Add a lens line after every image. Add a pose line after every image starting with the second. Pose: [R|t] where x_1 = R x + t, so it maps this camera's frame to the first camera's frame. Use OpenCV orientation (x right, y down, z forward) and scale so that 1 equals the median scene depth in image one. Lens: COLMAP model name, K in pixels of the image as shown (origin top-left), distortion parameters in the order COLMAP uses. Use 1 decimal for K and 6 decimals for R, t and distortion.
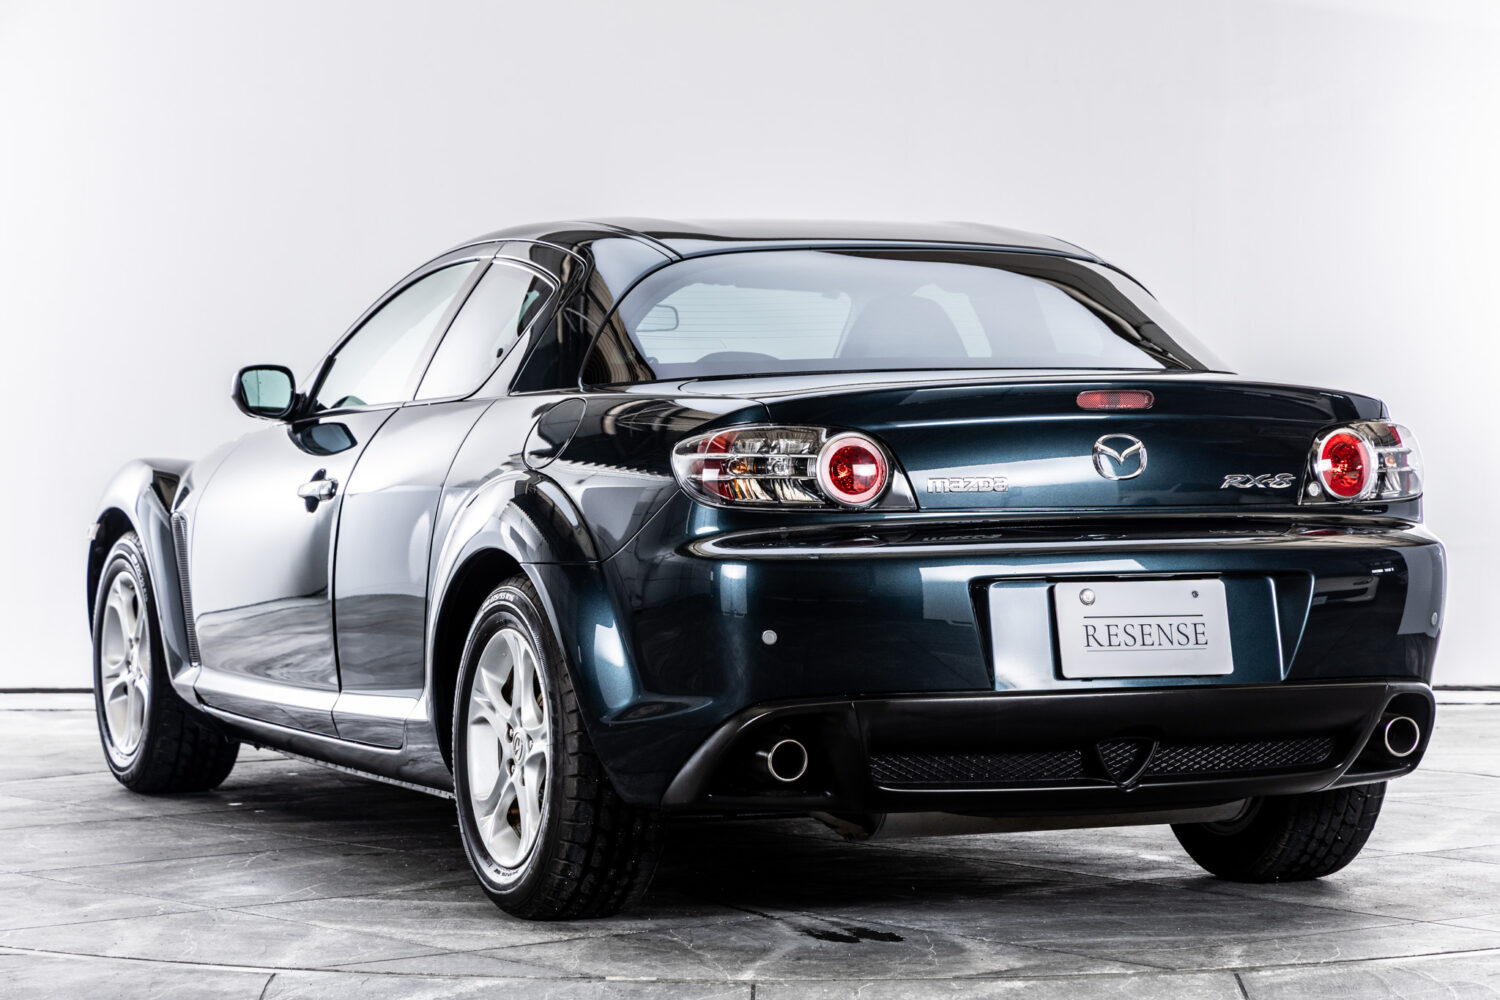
lens RADIAL K [[4298.4, 0, 745.9], [0, 4298.4, 495.7], [0, 0, 1]] dist [0.131634, 0.000000]
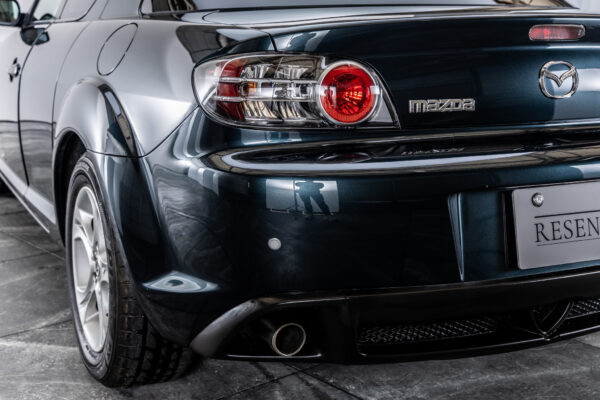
lens RADIAL K [[885.2, 0, 298.2], [0, 885.2, 197.6], [0, 0, 1]] dist [0.023028, 0.000000]
pose [[0.999147, 0.004591, 0.041051, 0.002039], [-0.012107, 0.982706, 0.184775, -0.021439], [-0.039493, -0.185114, 0.981923, 0.734281]]
